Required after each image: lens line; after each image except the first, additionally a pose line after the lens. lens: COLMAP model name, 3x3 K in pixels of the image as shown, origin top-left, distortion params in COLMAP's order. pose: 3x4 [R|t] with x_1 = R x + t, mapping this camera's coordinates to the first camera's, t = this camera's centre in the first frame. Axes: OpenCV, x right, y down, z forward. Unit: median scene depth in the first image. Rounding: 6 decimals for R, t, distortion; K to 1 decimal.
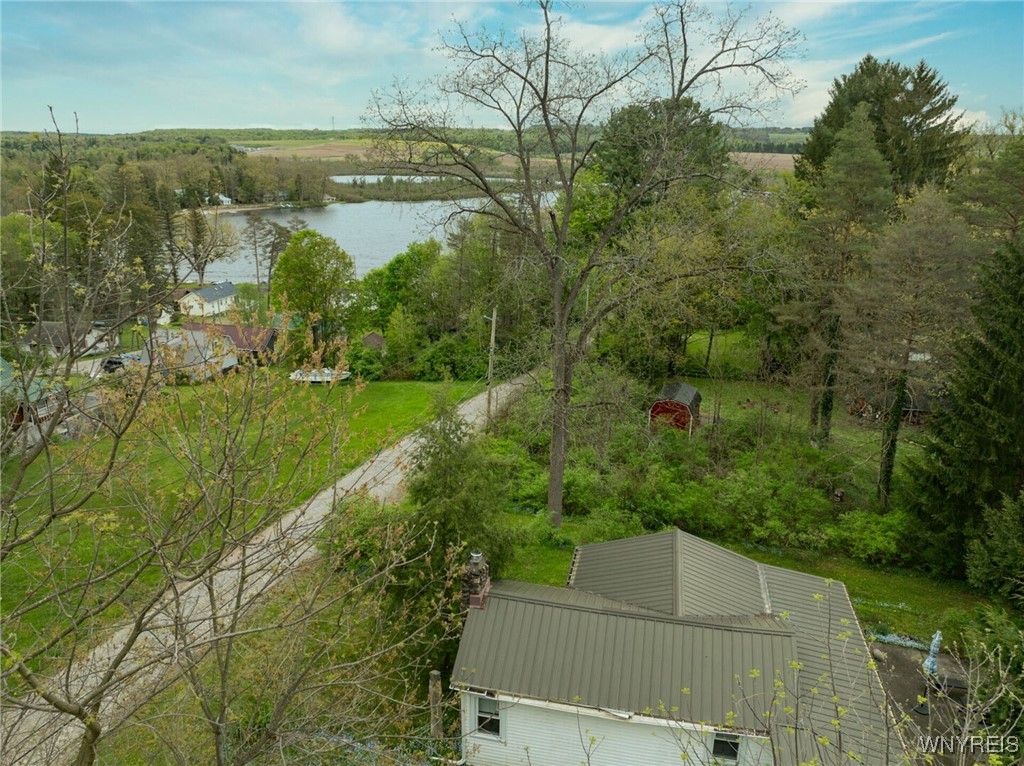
lens RADIAL K [[720.5, 0, 512.0], [0, 720.5, 383.0], [0, 0, 1]] dist [-0.045533, 0.015314]
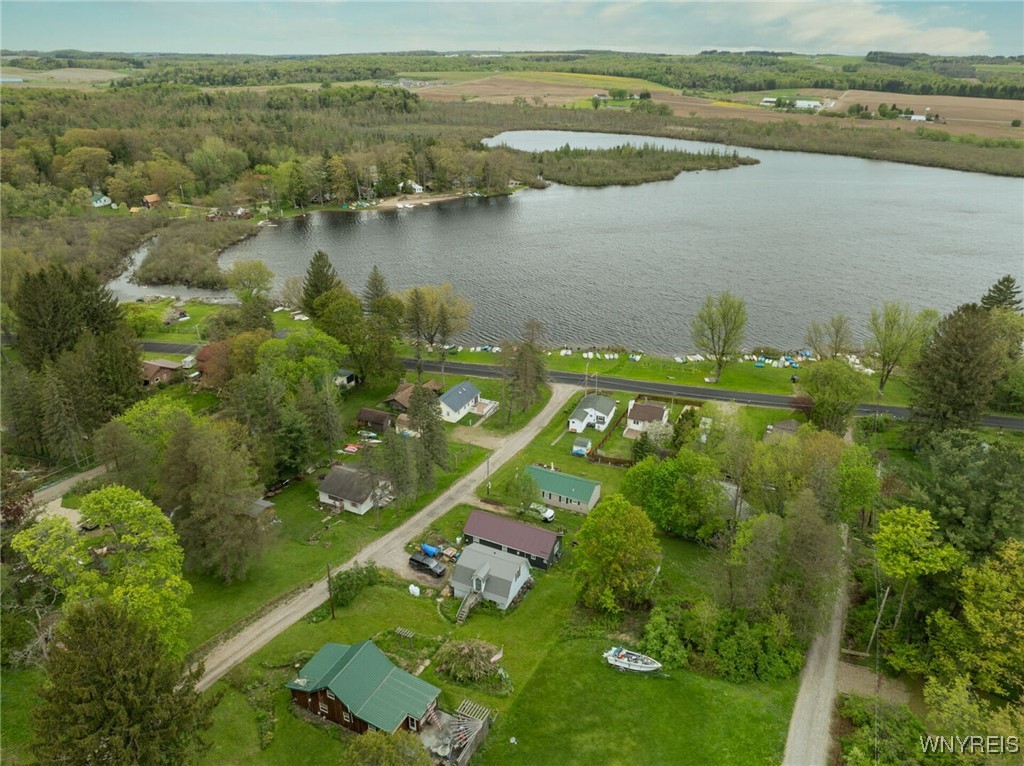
lens RADIAL K [[718.0, 0, 511.9], [0, 718.0, 387.8], [0, 0, 1]] dist [-0.043452, 0.015355]
pose [[0.978607, 0.090074, -0.184974, -0.049533], [-0.070068, 0.991236, 0.111991, -0.094388], [0.193440, -0.096634, 0.976342, -0.012580]]
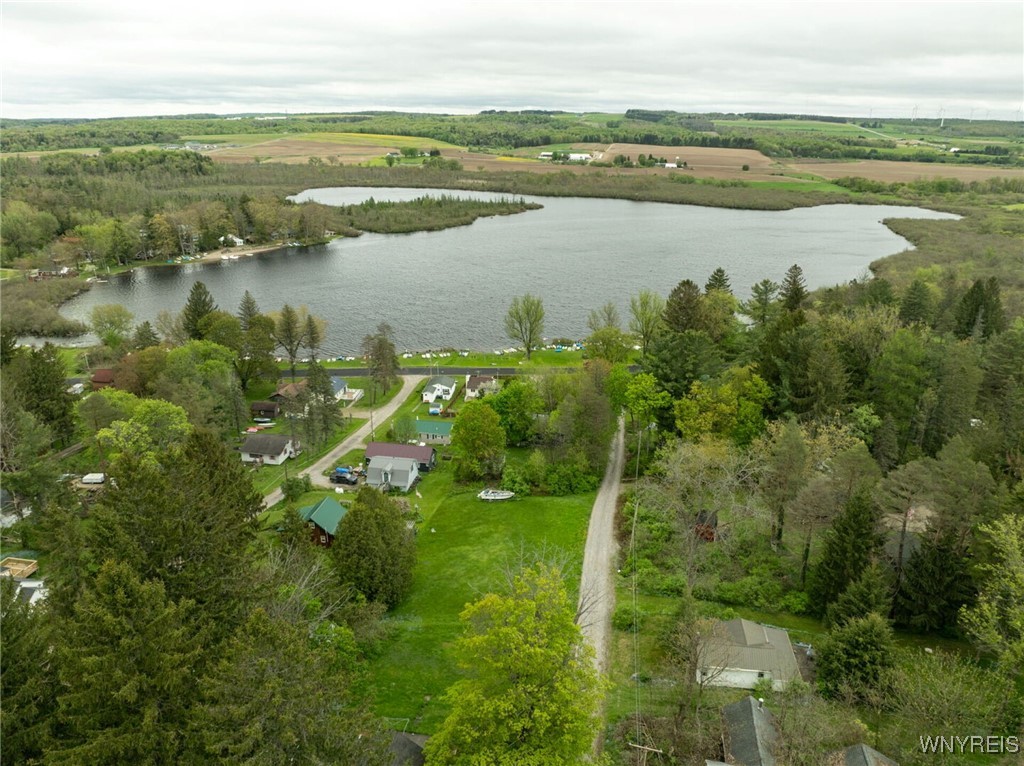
lens RADIAL K [[720.5, 0, 512.0], [0, 720.5, 383.0], [0, 0, 1]] dist [-0.045533, 0.015314]
pose [[0.997519, -0.024013, 0.066172, -0.059235], [0.022311, 0.999404, 0.026344, -0.057589], [-0.066765, -0.024802, 0.997460, -0.129862]]
